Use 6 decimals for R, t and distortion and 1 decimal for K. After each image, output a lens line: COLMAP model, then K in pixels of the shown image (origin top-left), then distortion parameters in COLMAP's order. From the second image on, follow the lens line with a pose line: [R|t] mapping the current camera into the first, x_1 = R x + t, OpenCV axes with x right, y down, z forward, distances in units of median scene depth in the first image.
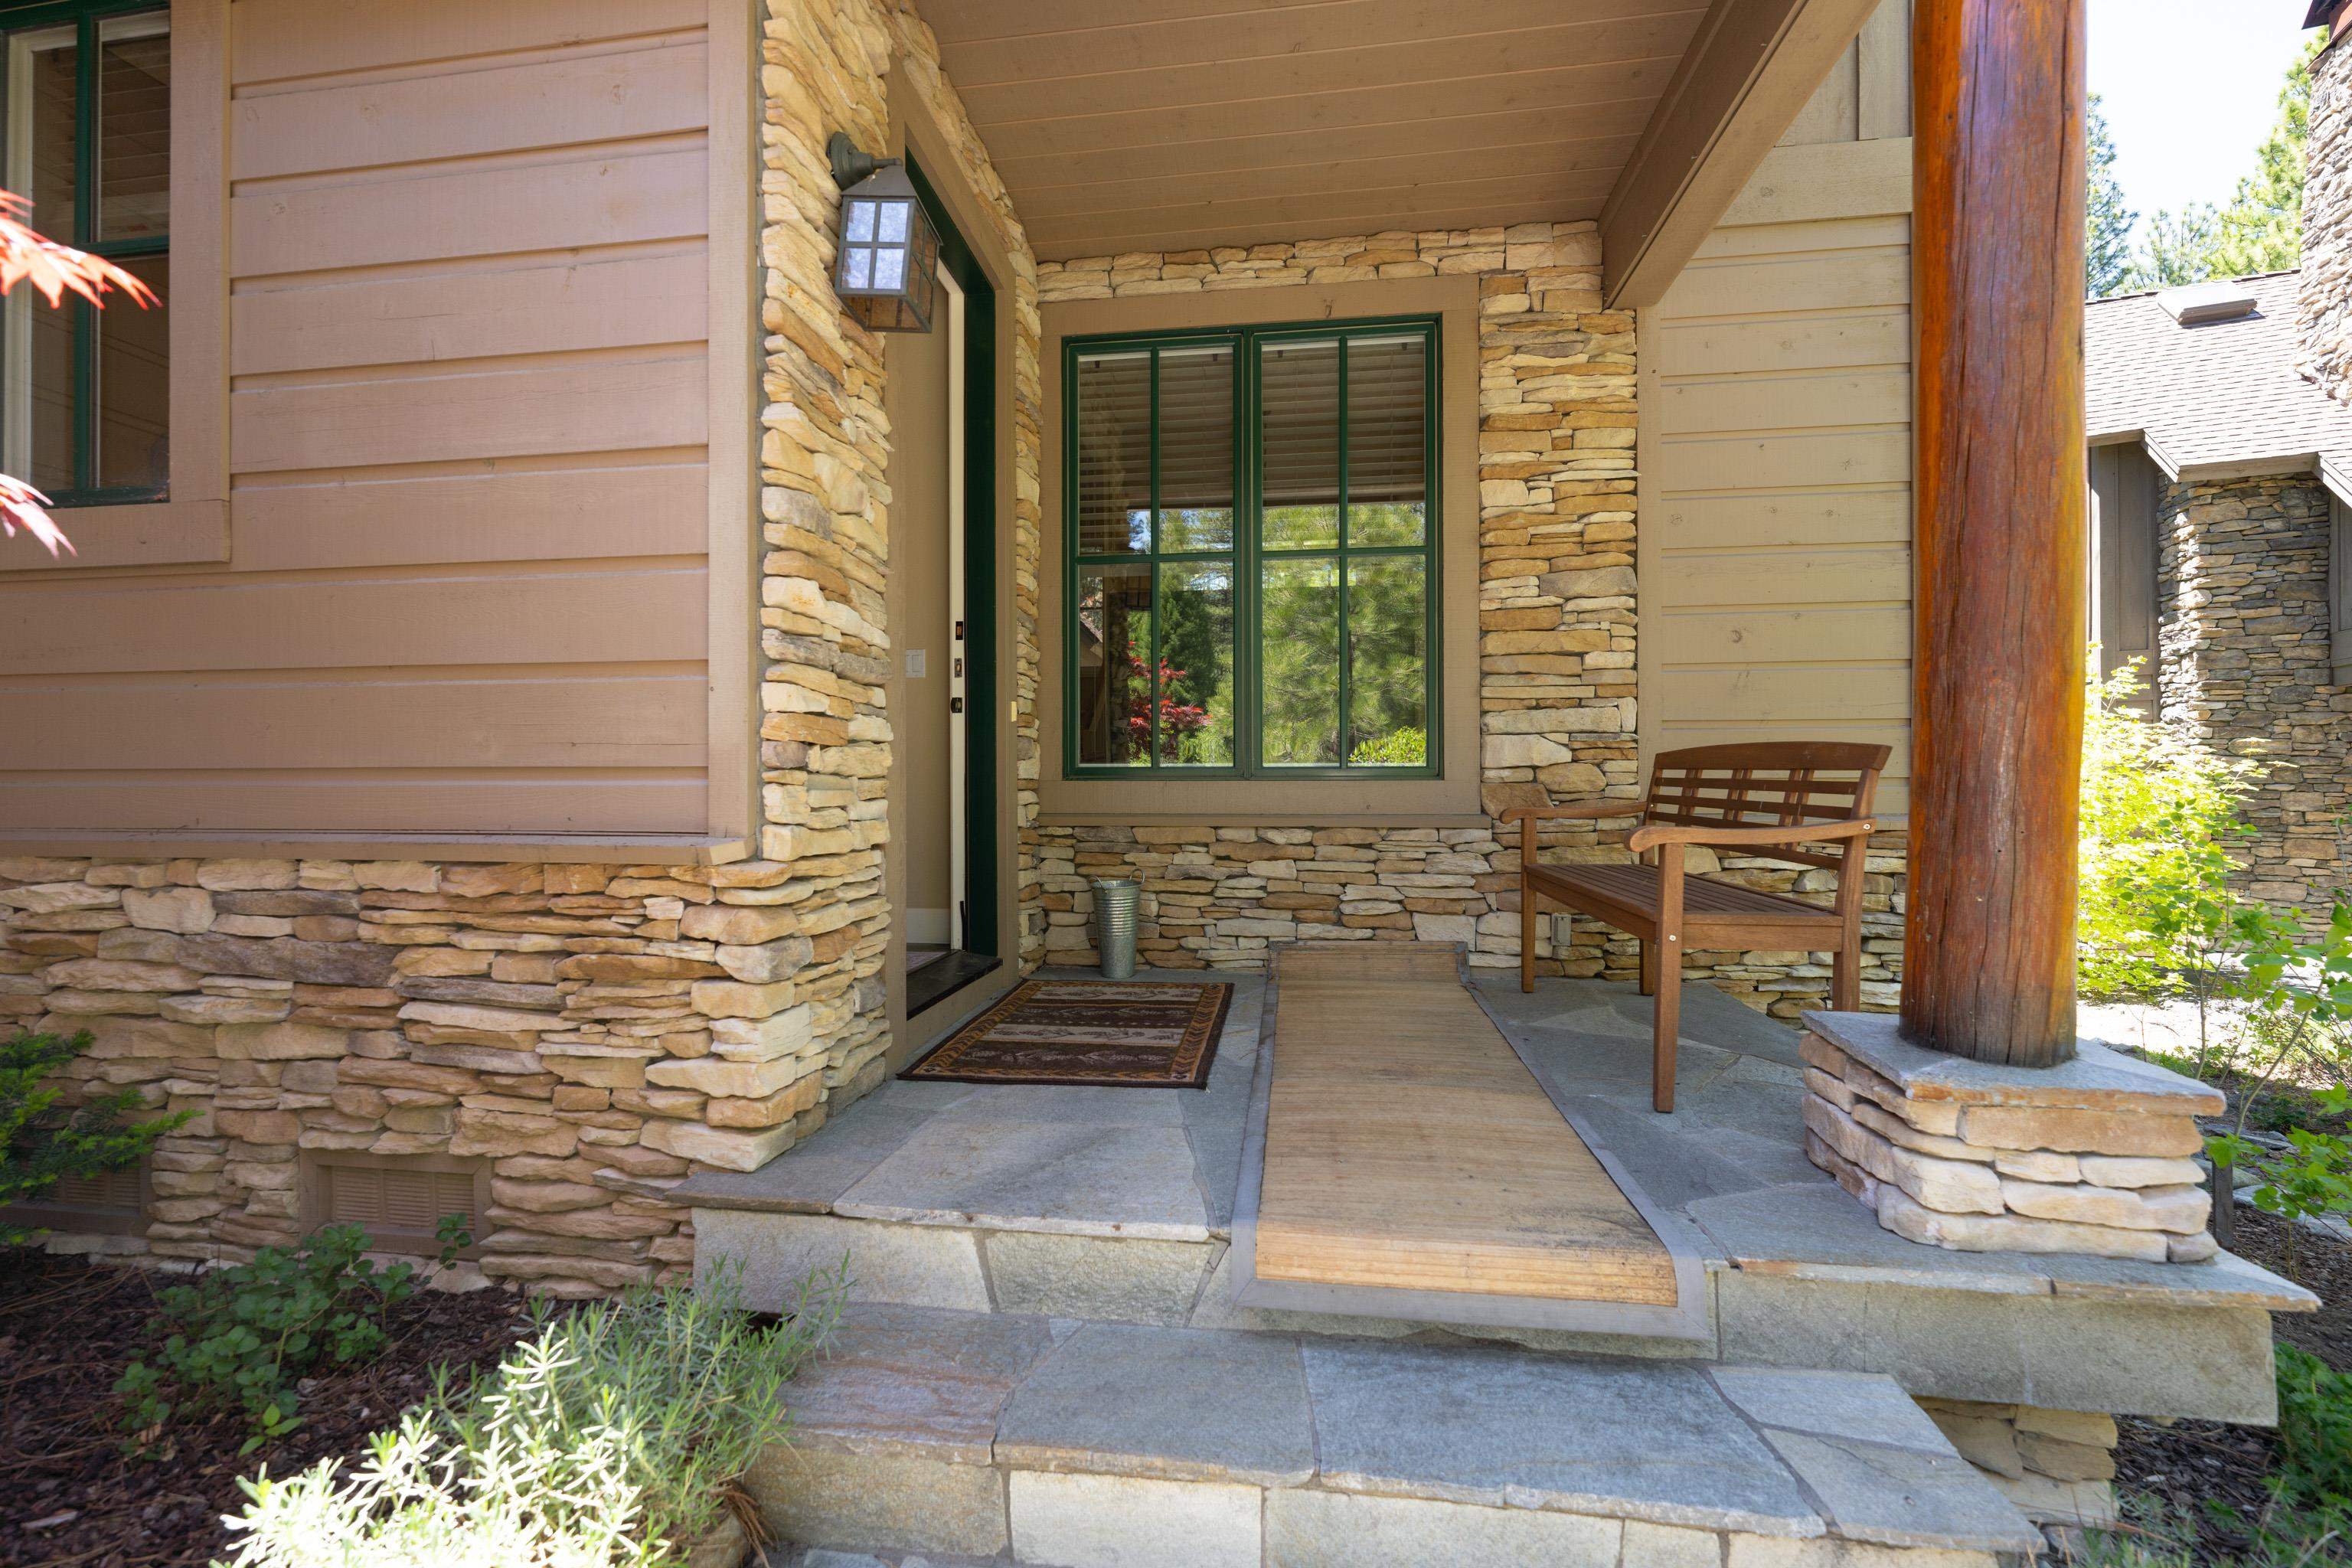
lens RADIAL K [[944.9, 0, 1174.8], [0, 944.9, 786.7], [0, 0, 1]] dist [0.000731, -0.000018]
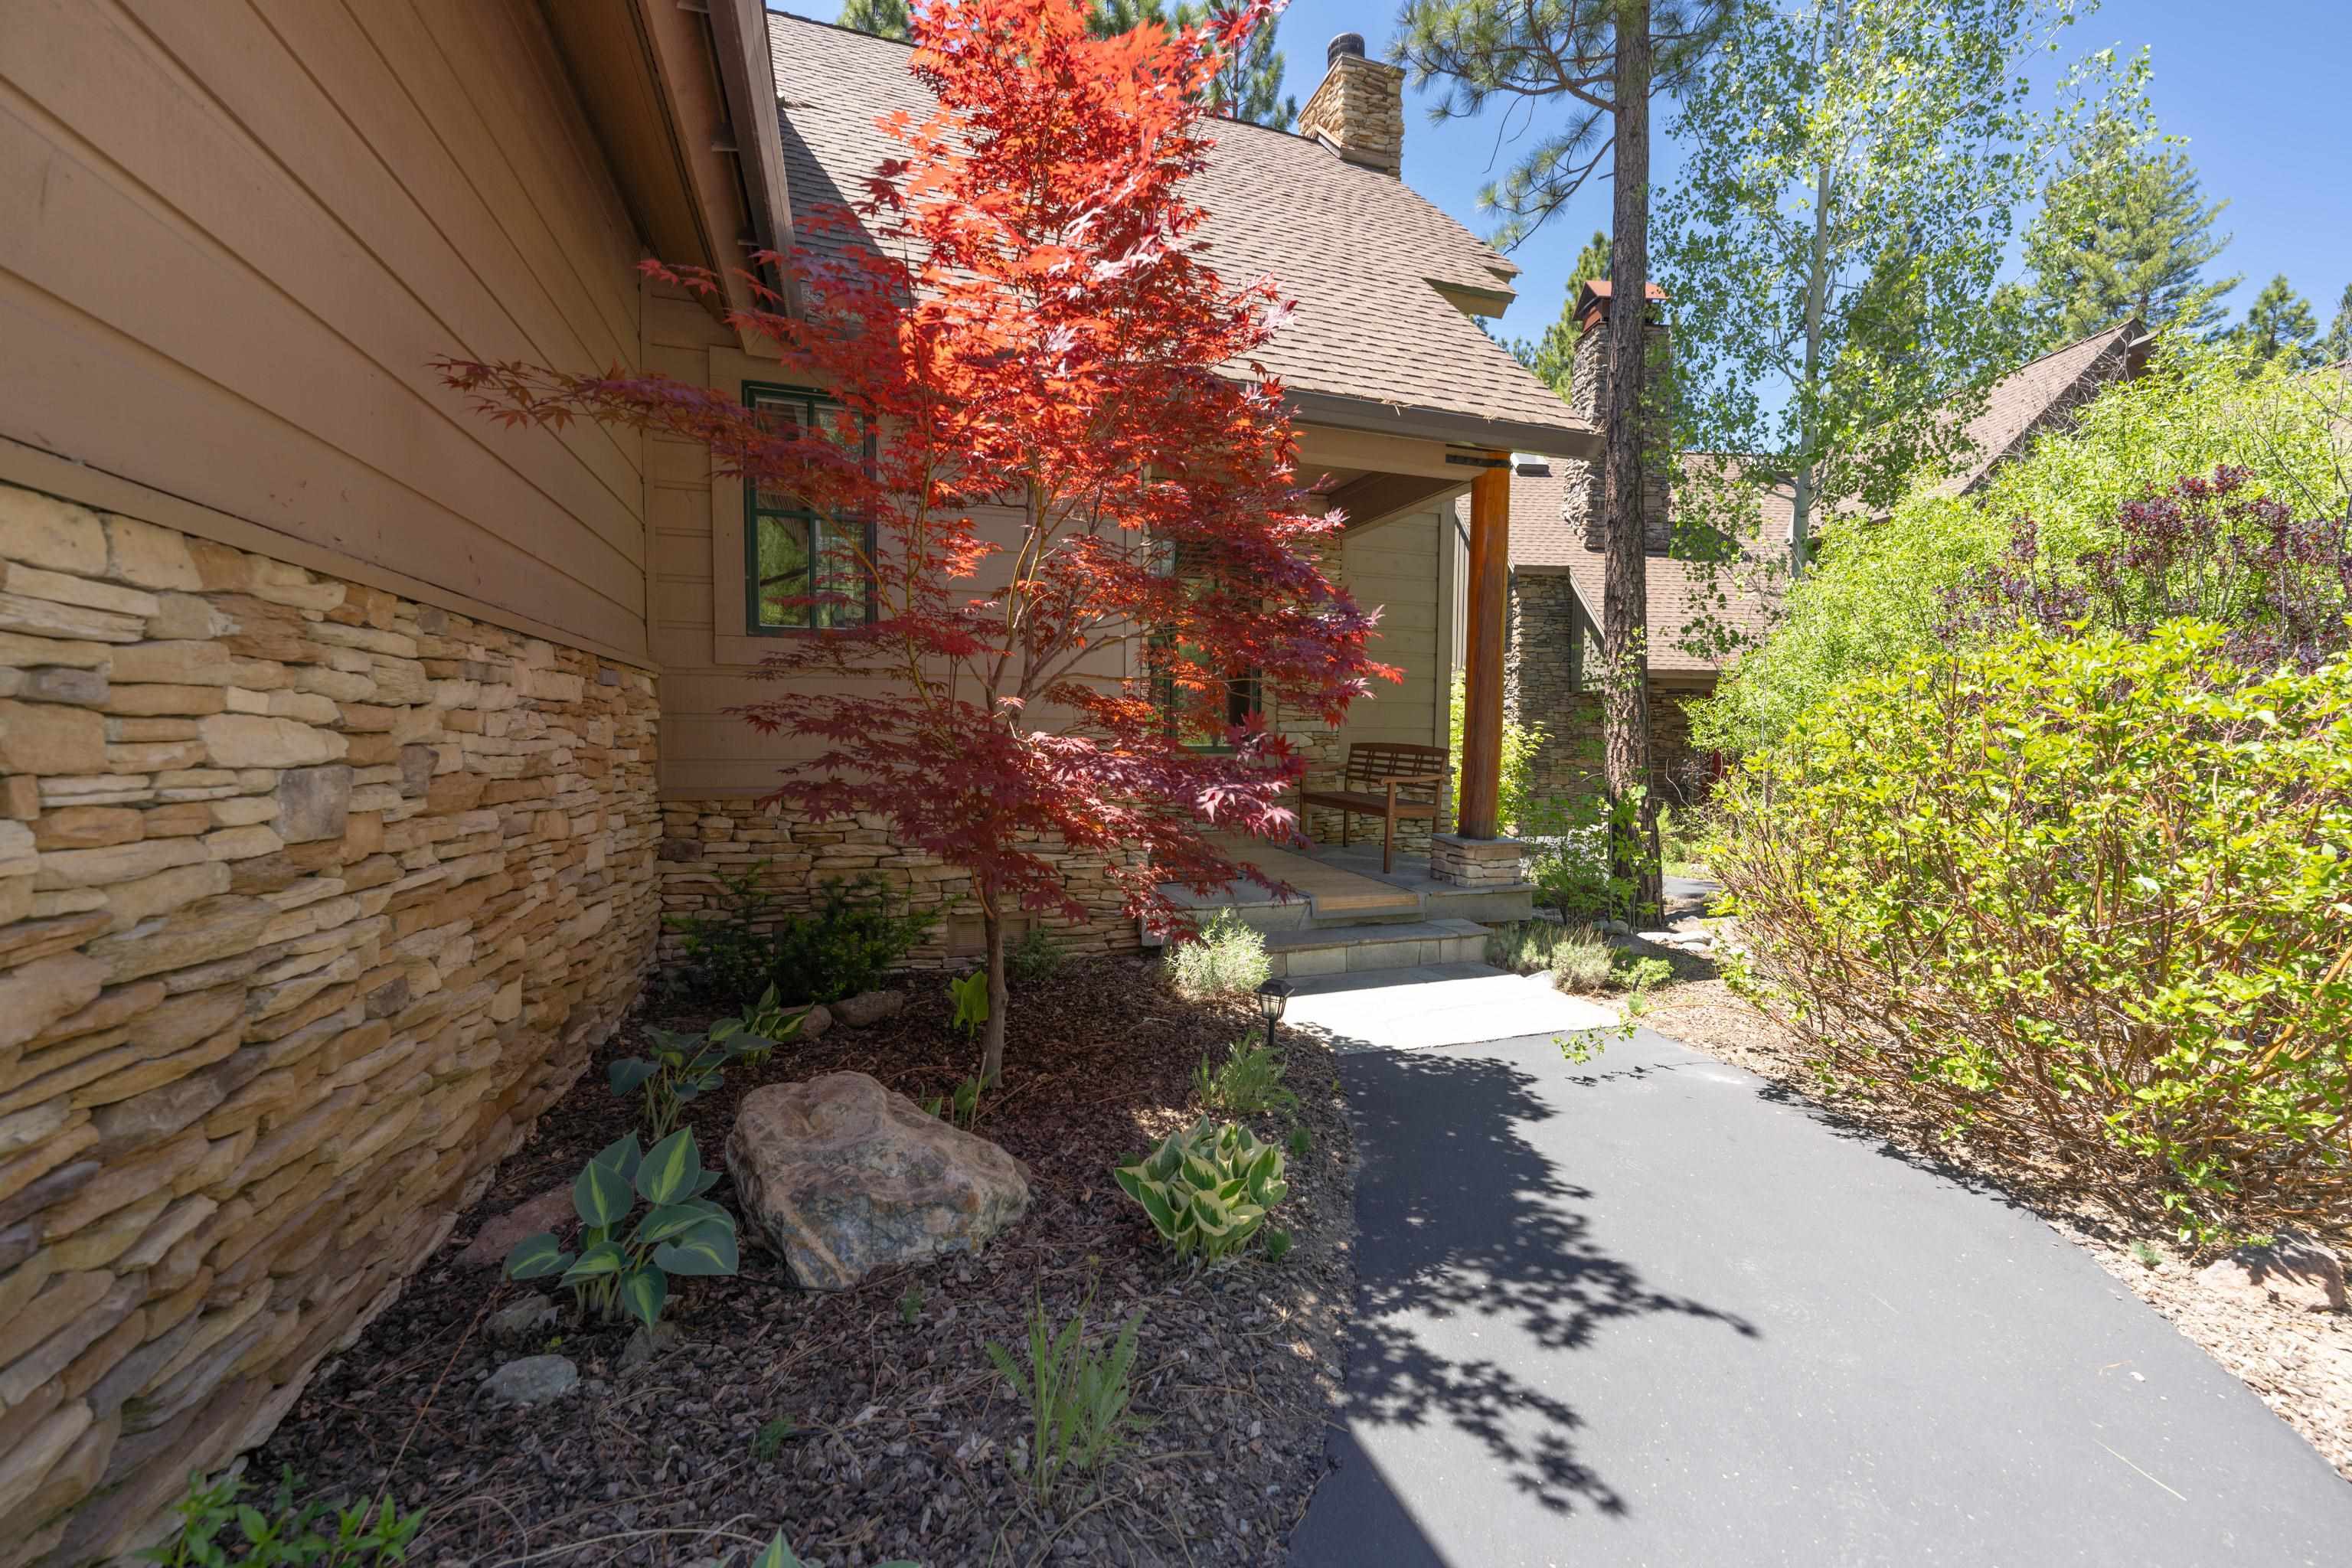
lens RADIAL K [[944.9, 0, 1169.0], [0, 944.9, 779.5], [0, 0, 1]] dist [0.000731, -0.000018]
pose [[0.888858, -0.013086, 0.457997, -0.324104], [-0.011297, 0.998662, 0.050461, -0.019877], [-0.458044, -0.050027, 0.887521, -0.290489]]
